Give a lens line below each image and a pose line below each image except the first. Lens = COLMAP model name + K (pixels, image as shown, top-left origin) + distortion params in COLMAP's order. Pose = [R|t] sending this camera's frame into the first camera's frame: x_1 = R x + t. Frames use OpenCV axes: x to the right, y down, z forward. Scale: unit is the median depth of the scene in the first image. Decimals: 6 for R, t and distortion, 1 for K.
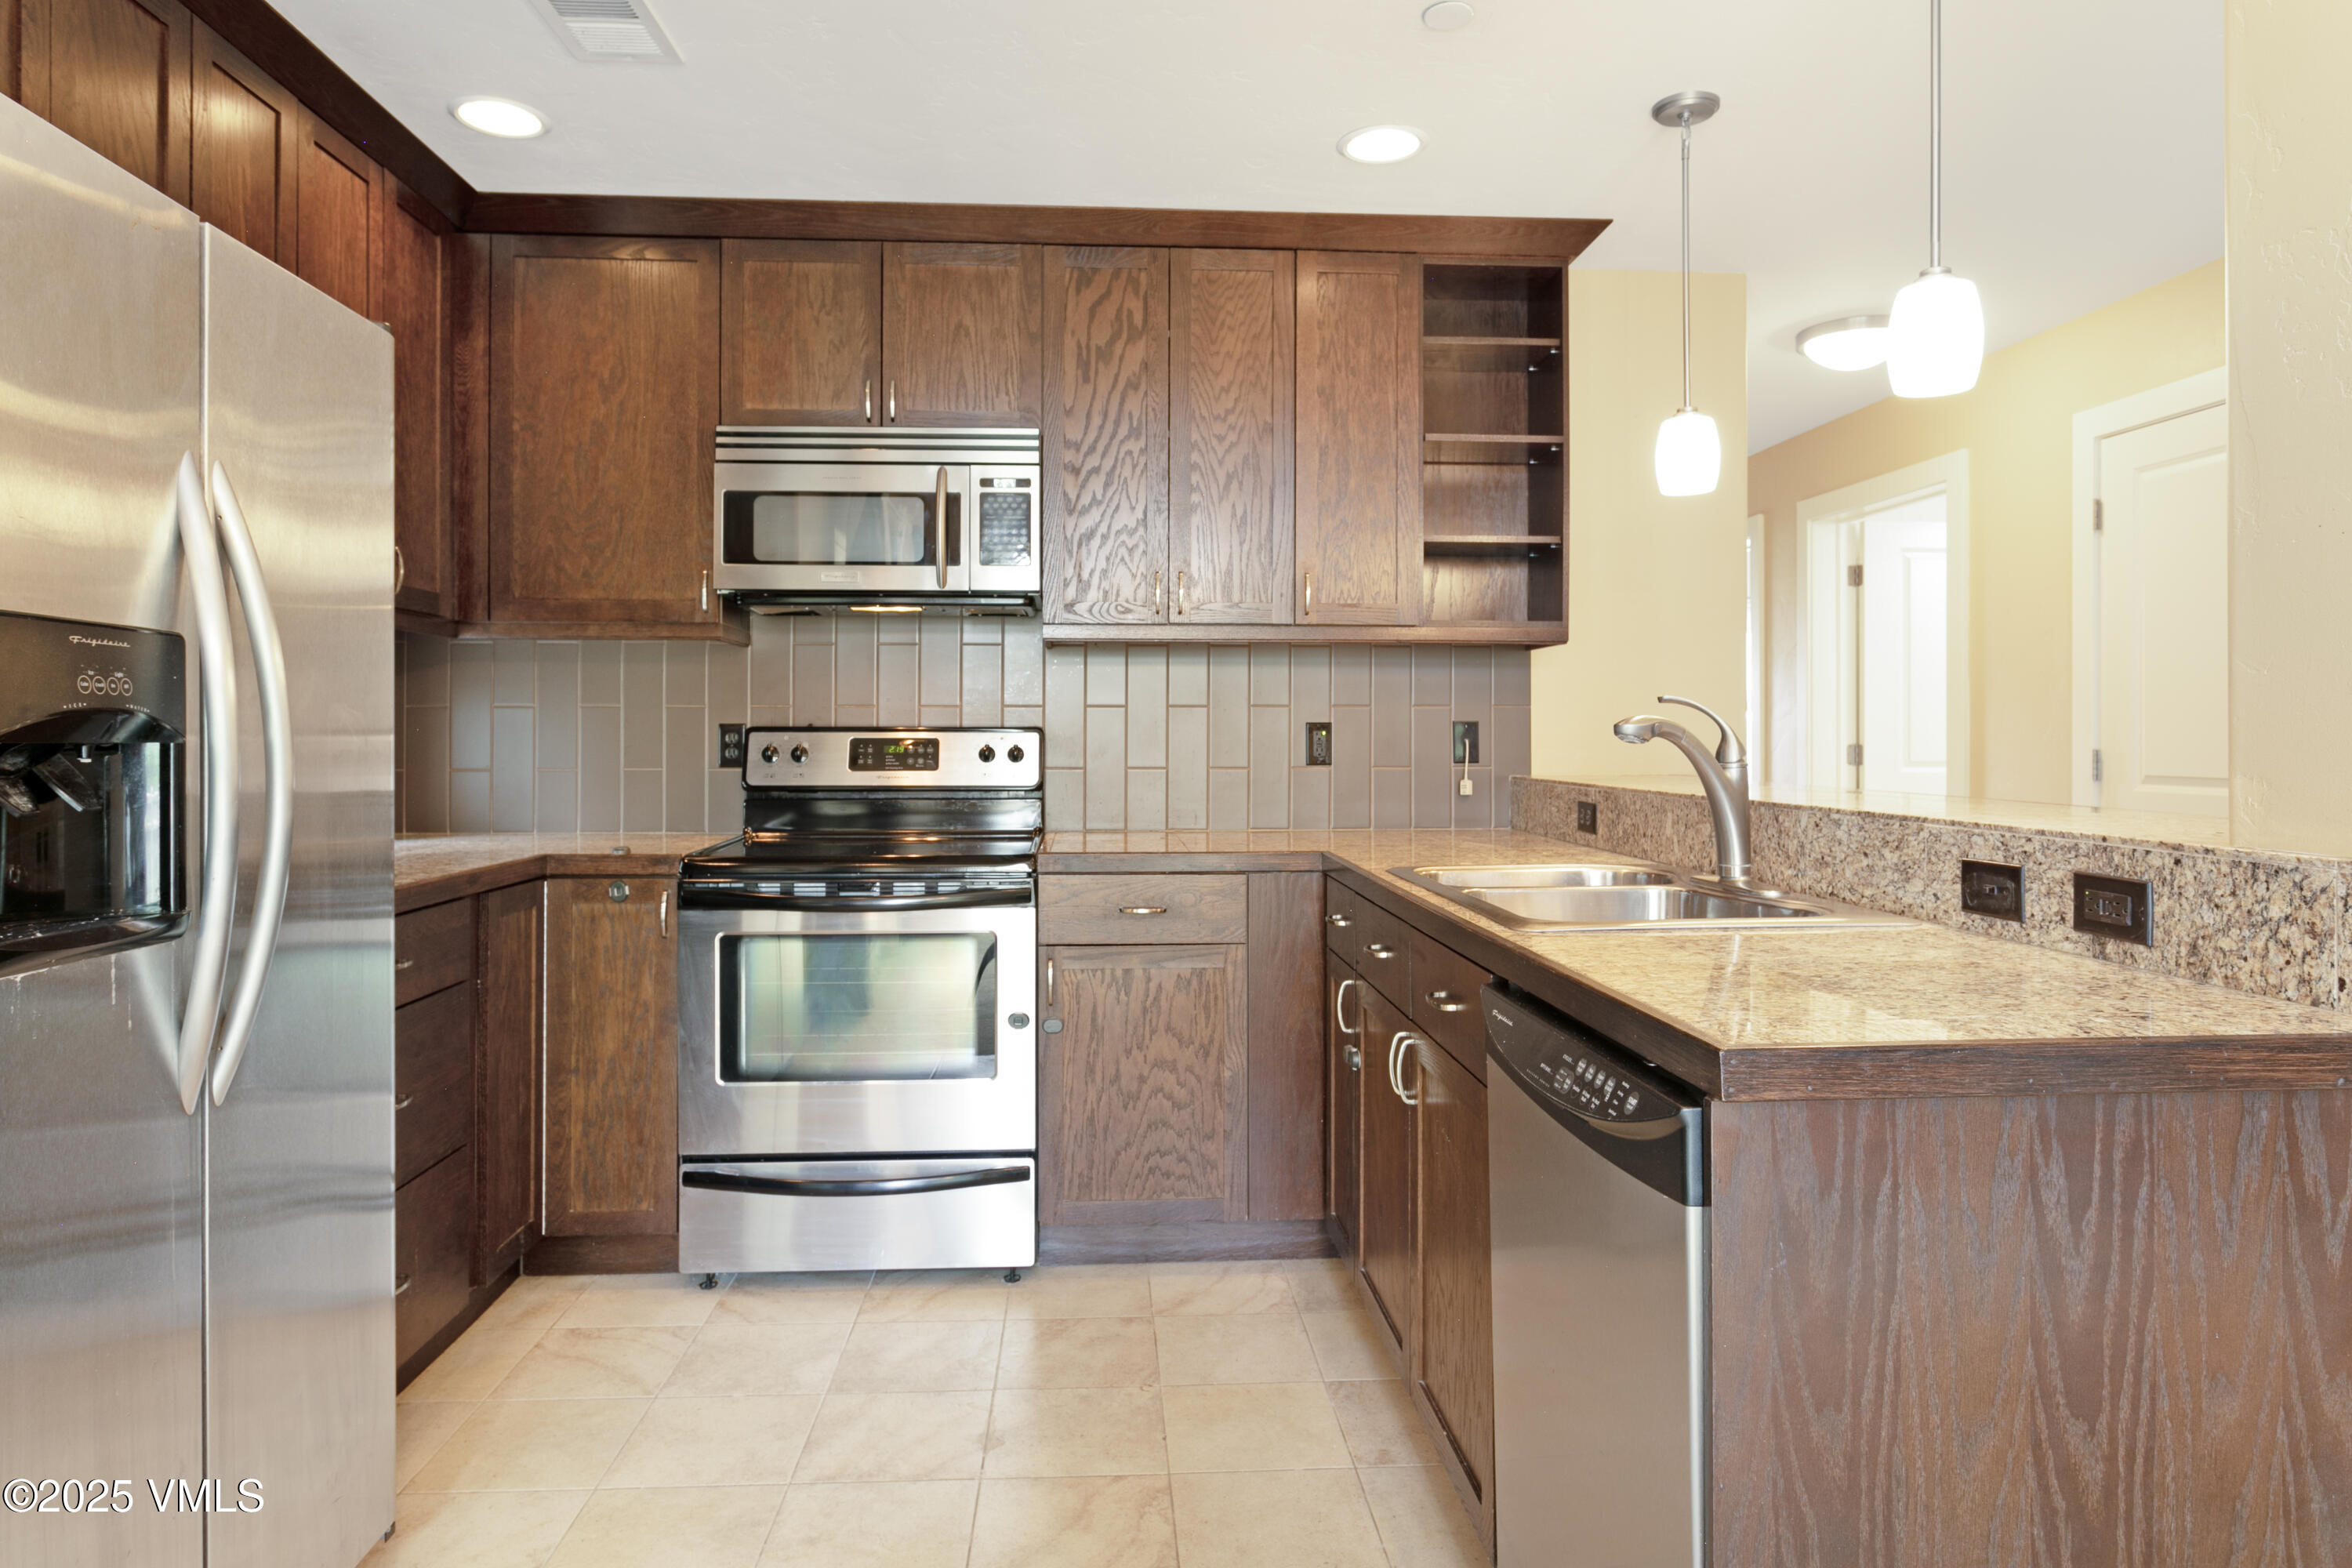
lens RADIAL K [[1367.9, 0, 1220.7], [0, 1367.9, 728.8], [0, 0, 1]] dist [-0.001945, 0.002466]
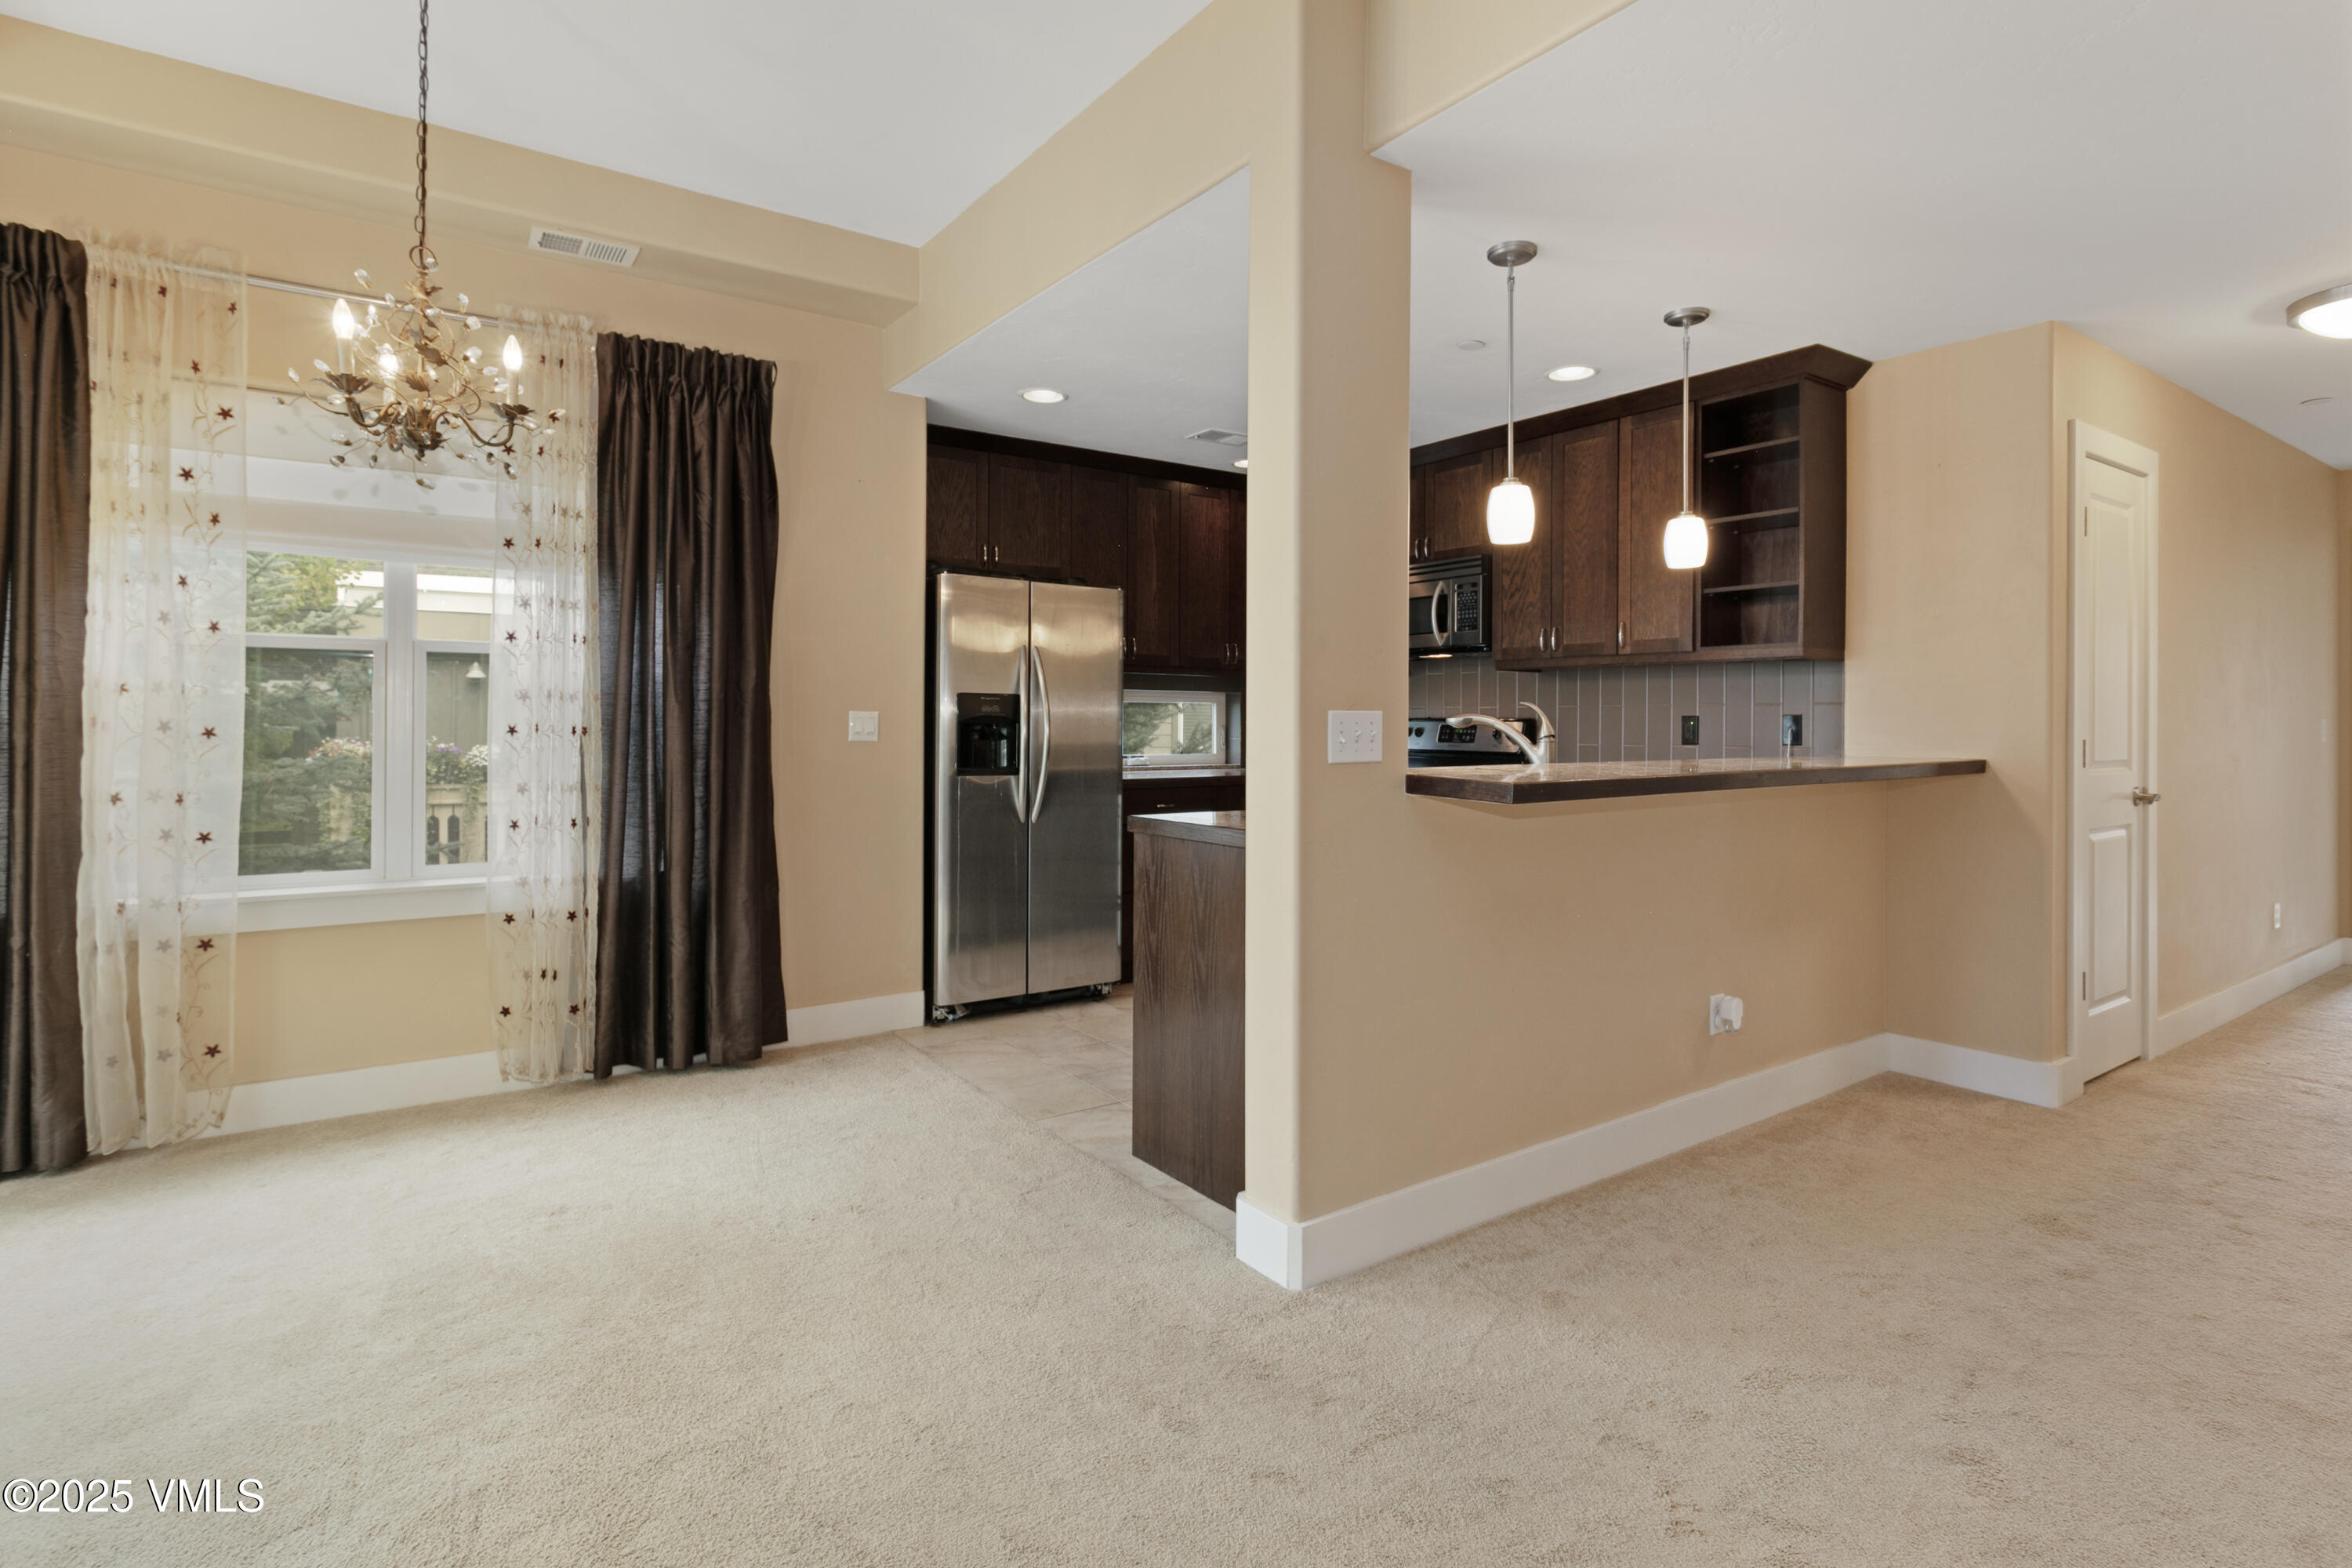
lens RADIAL K [[1153.7, 0, 1177.6], [0, 1153.7, 714.0], [0, 0, 1]] dist [0.003481, -0.000183]
pose [[0.501121, -0.006073, -0.865356, 1.015470], [0.001951, 0.999981, -0.005888, 0.000375], [0.865375, 0.001262, 0.501123, -0.112610]]
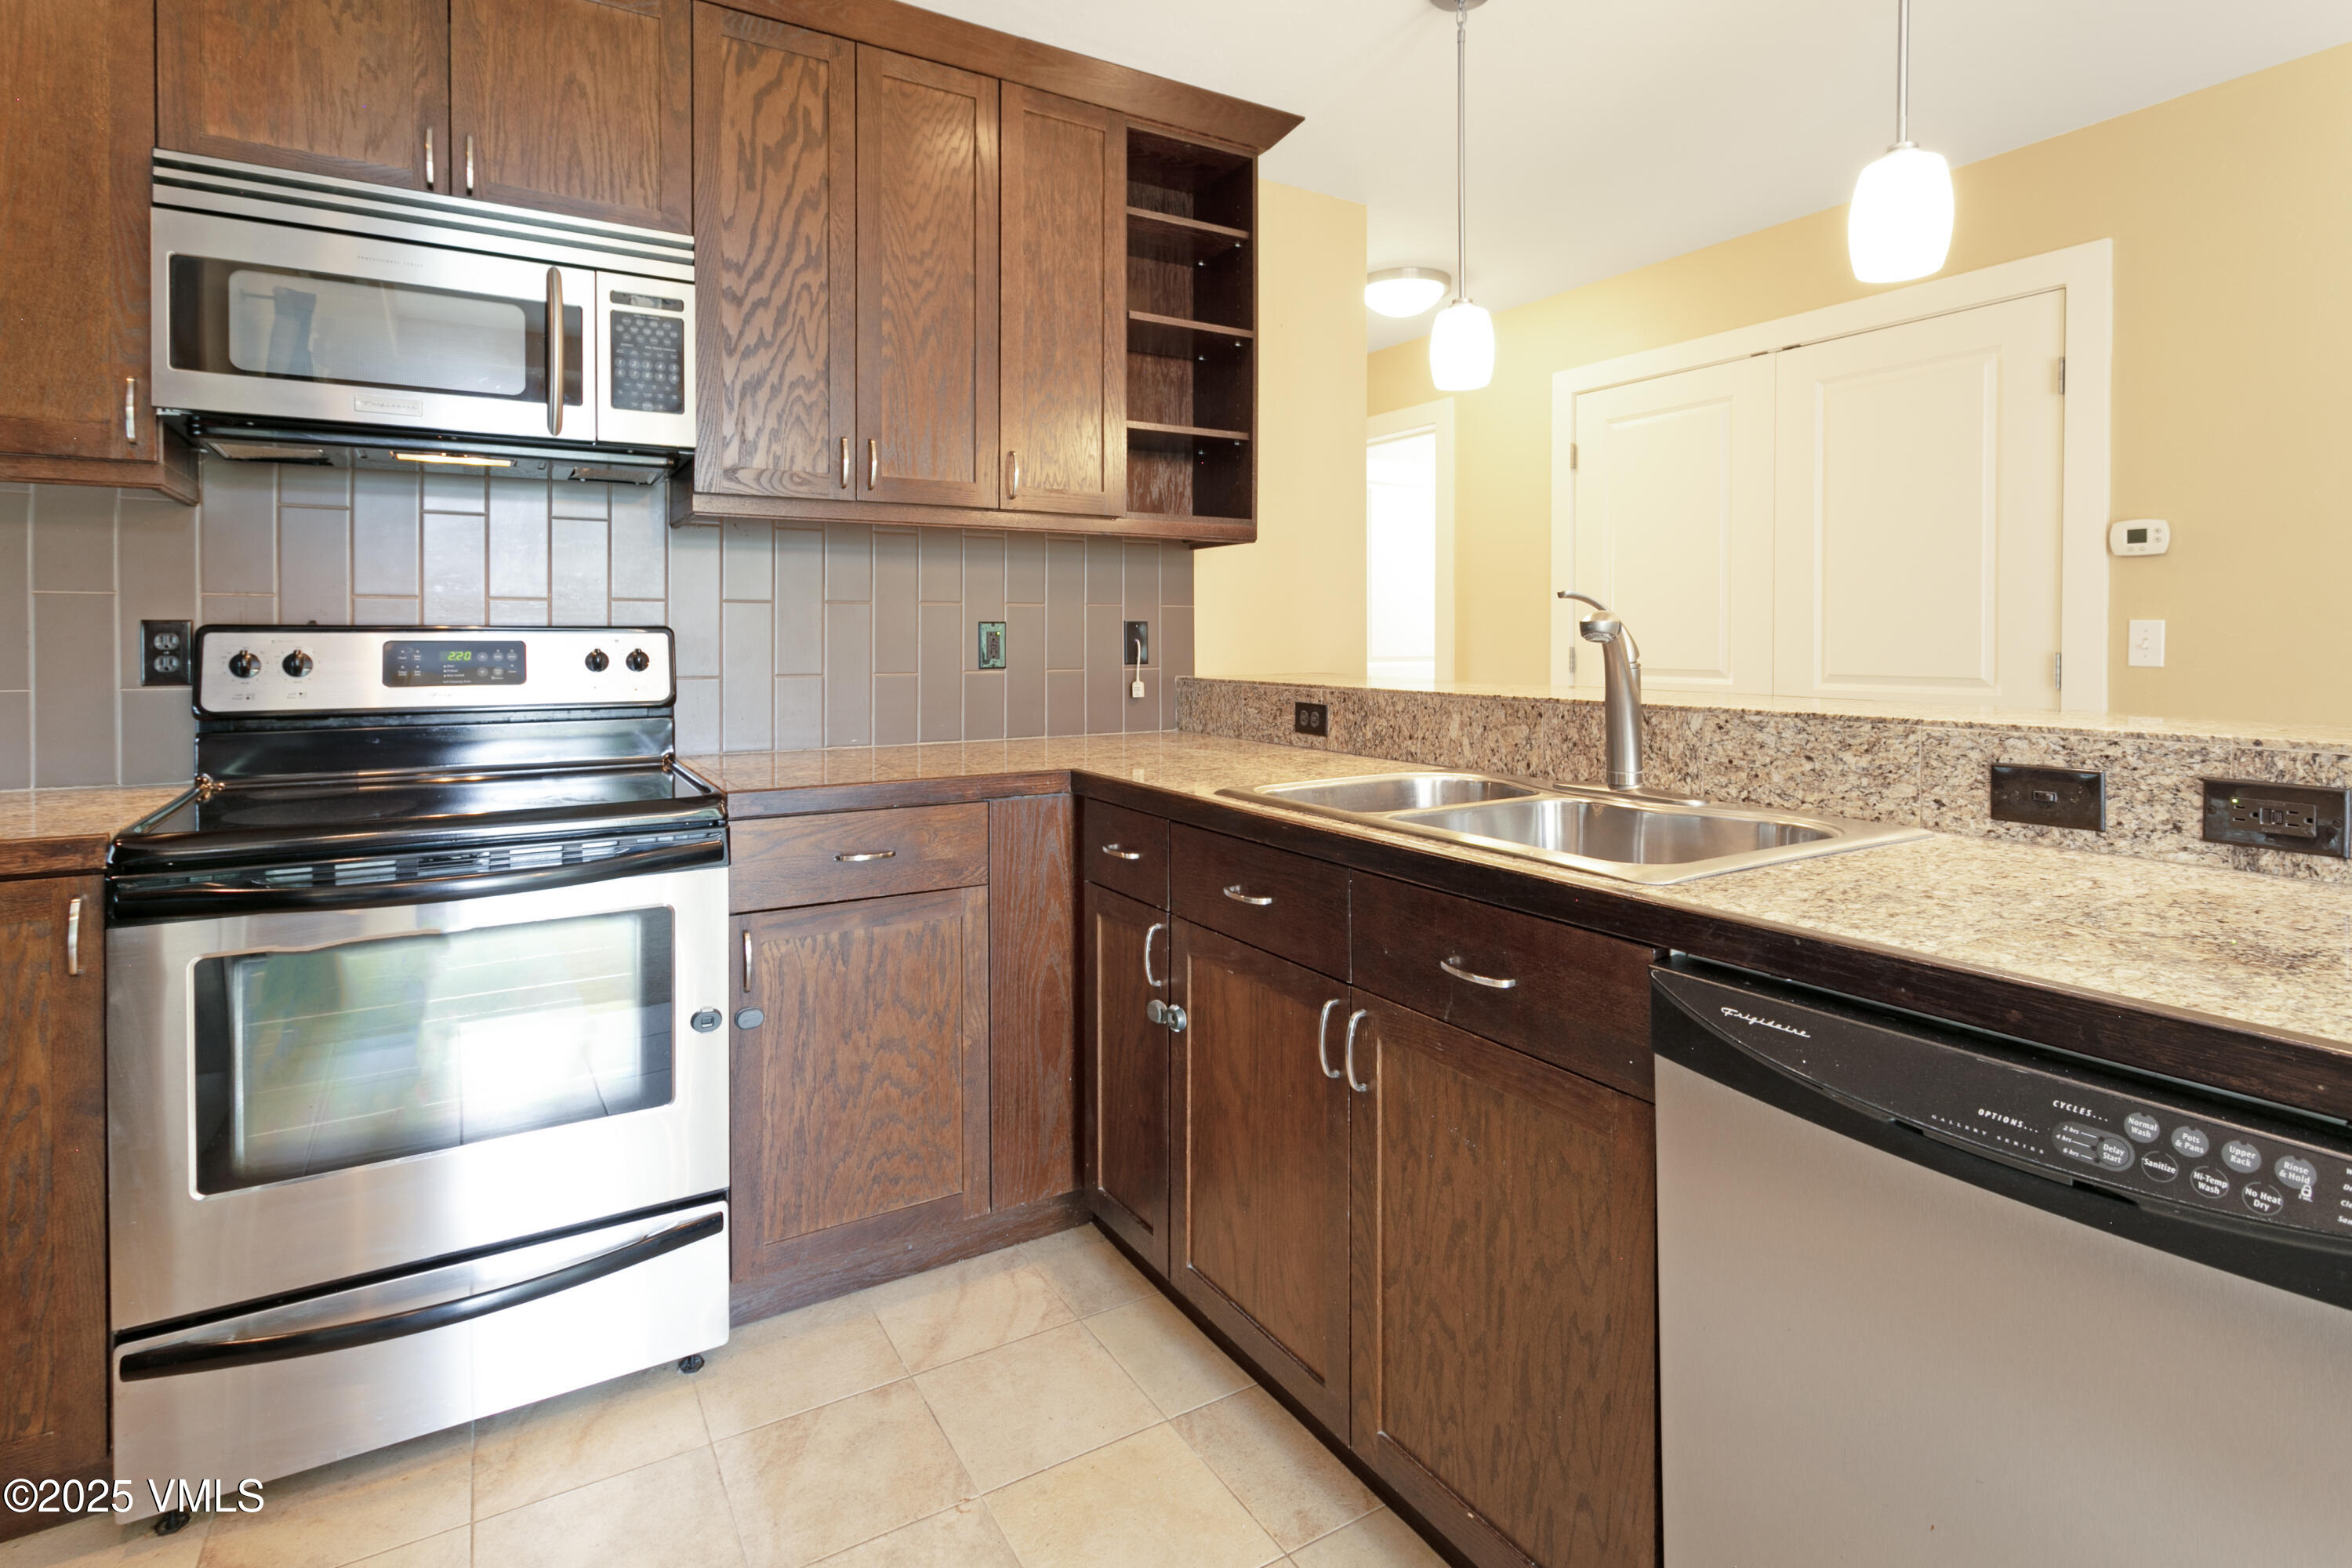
lens RADIAL K [[1153.7, 0, 1195.6], [0, 1153.7, 646.5], [0, 0, 1]] dist [0.003481, -0.000183]
pose [[0.898233, -0.006016, 0.439478, -0.172093], [0.000438, 0.999918, 0.012792, 0.002360], [-0.439519, -0.011298, 0.898162, 0.303445]]
